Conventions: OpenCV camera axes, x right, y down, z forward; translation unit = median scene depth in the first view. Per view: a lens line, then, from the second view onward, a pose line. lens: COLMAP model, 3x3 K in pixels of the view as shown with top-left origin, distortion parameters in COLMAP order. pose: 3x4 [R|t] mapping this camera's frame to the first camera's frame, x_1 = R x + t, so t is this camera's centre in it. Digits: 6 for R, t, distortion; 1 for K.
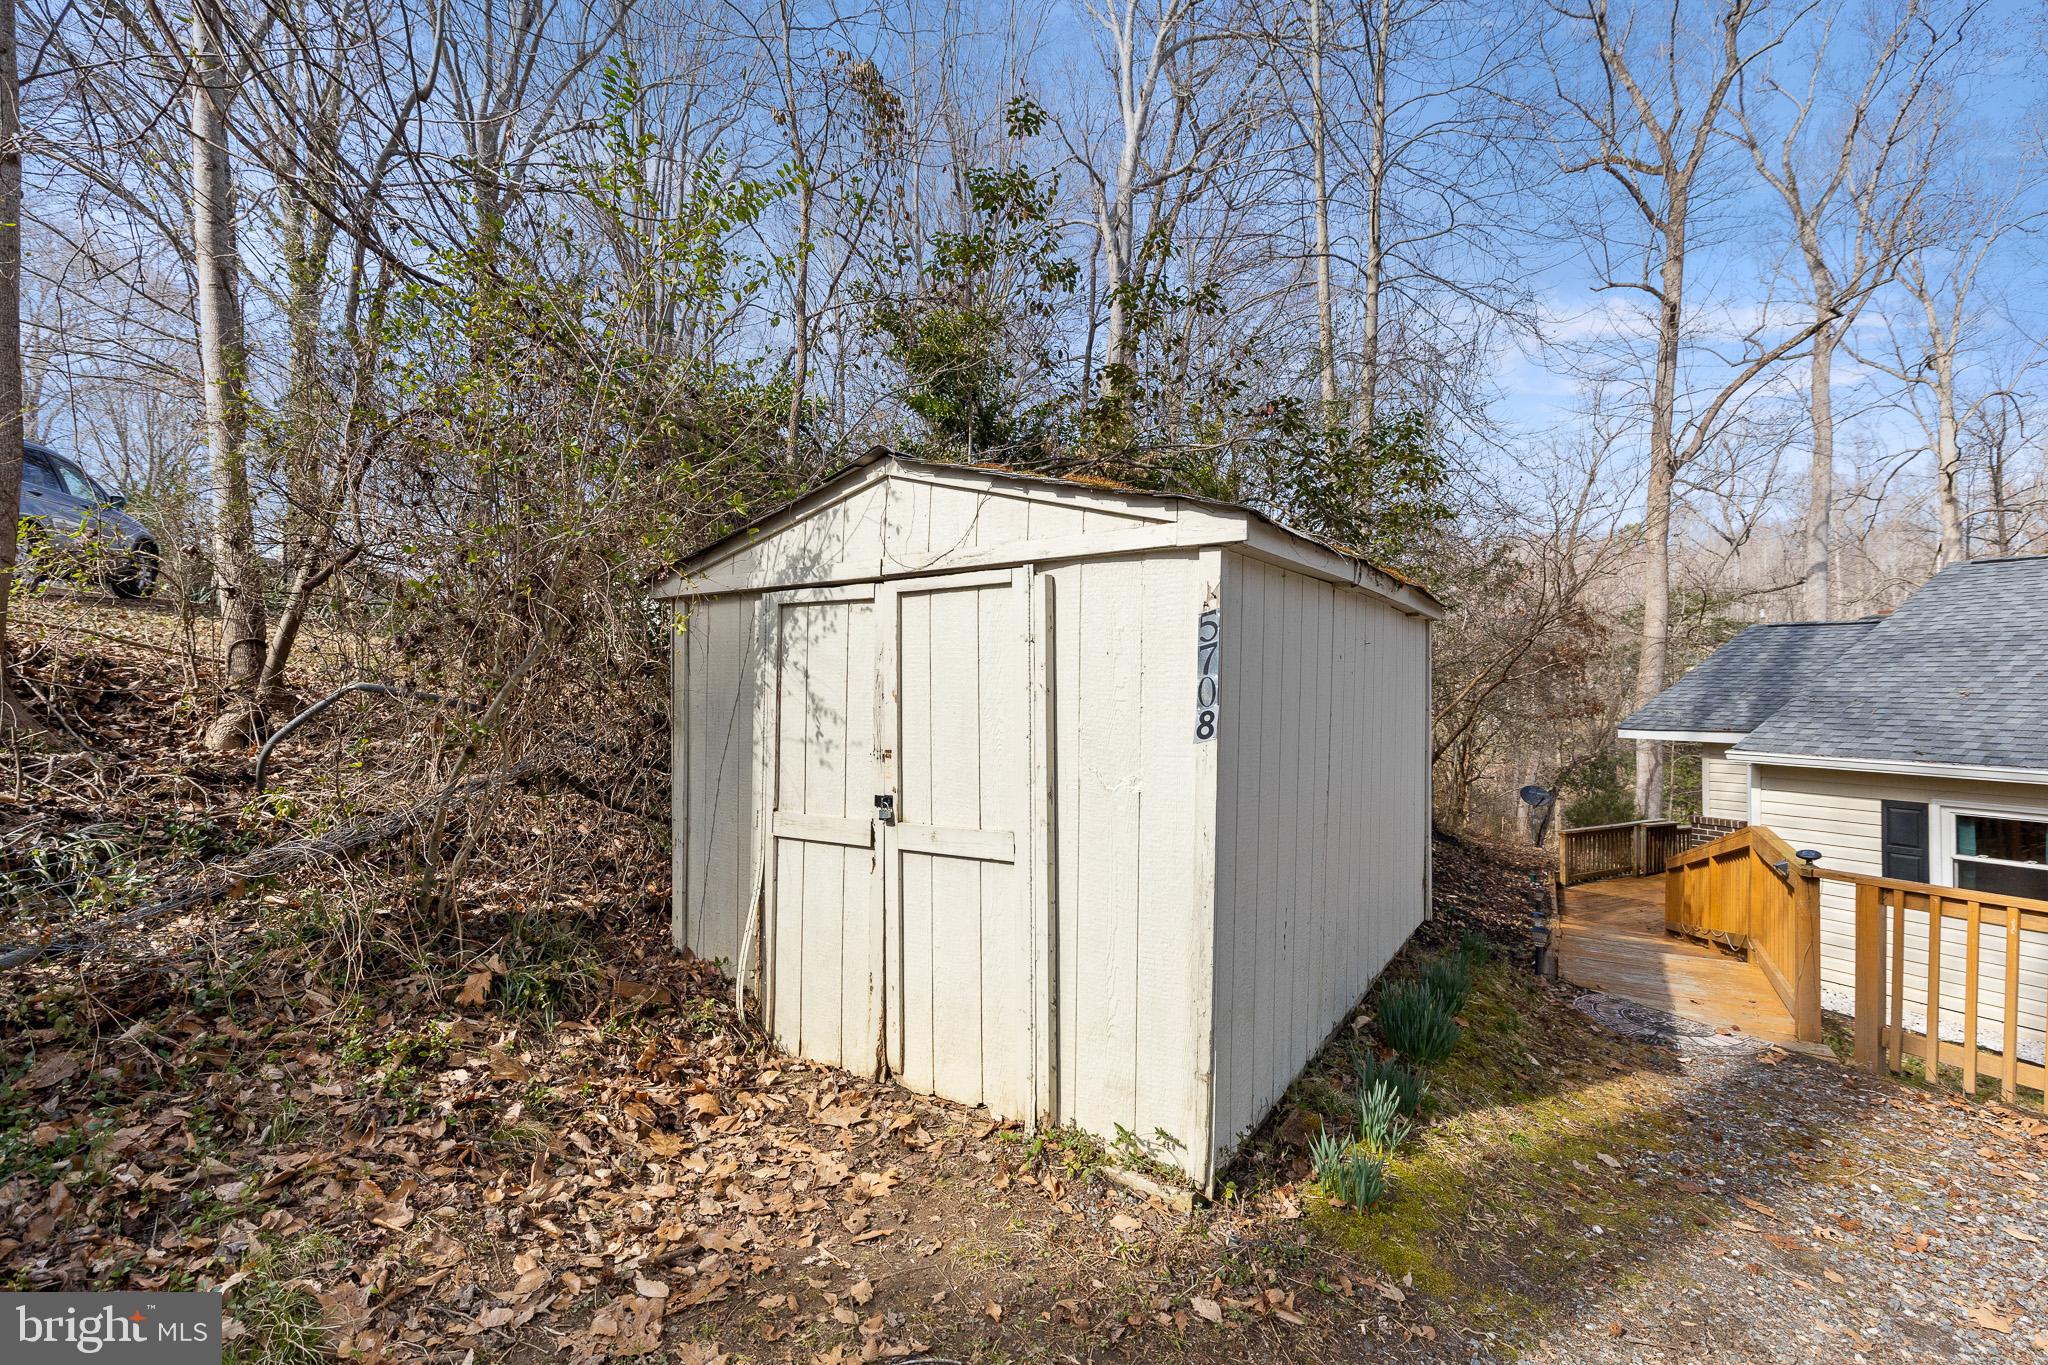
lens RADIAL K [[941.6, 0, 1028.5], [0, 941.6, 702.9], [0, 0, 1]] dist [0.002961, 0.000261]
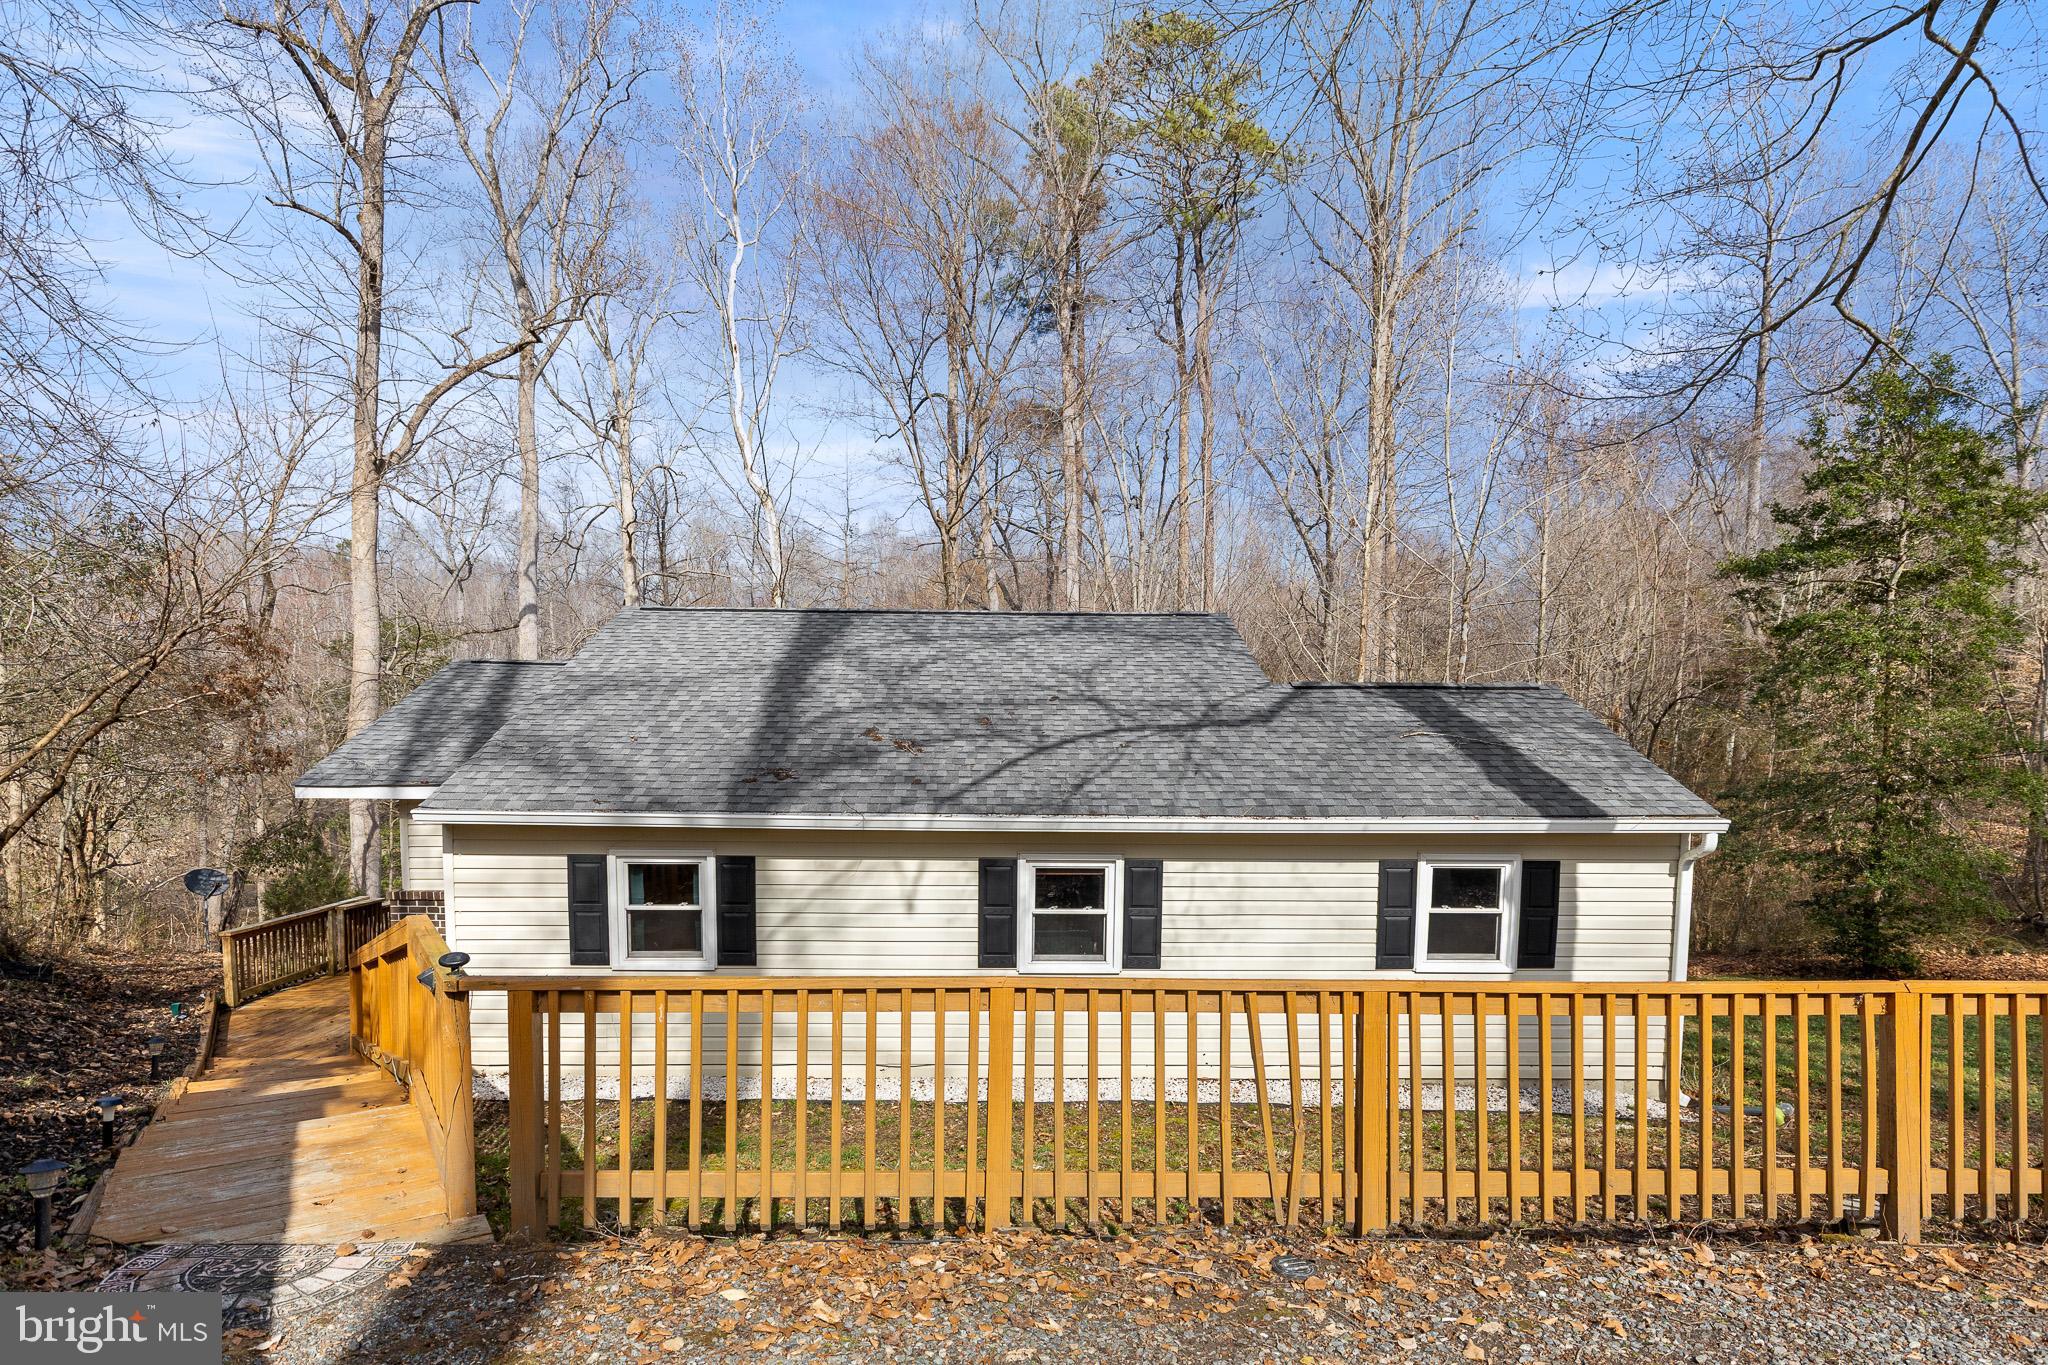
lens RADIAL K [[1806.2, 0, 1024.2], [0, 1806.2, 691.5], [0, 0, 1]] dist [0.009165, -0.002145]
pose [[0.532625, 0.011741, 0.846270, -0.342288], [0.013419, 0.999661, -0.022314, -0.009576], [-0.846245, 0.023241, 0.532287, -0.306041]]
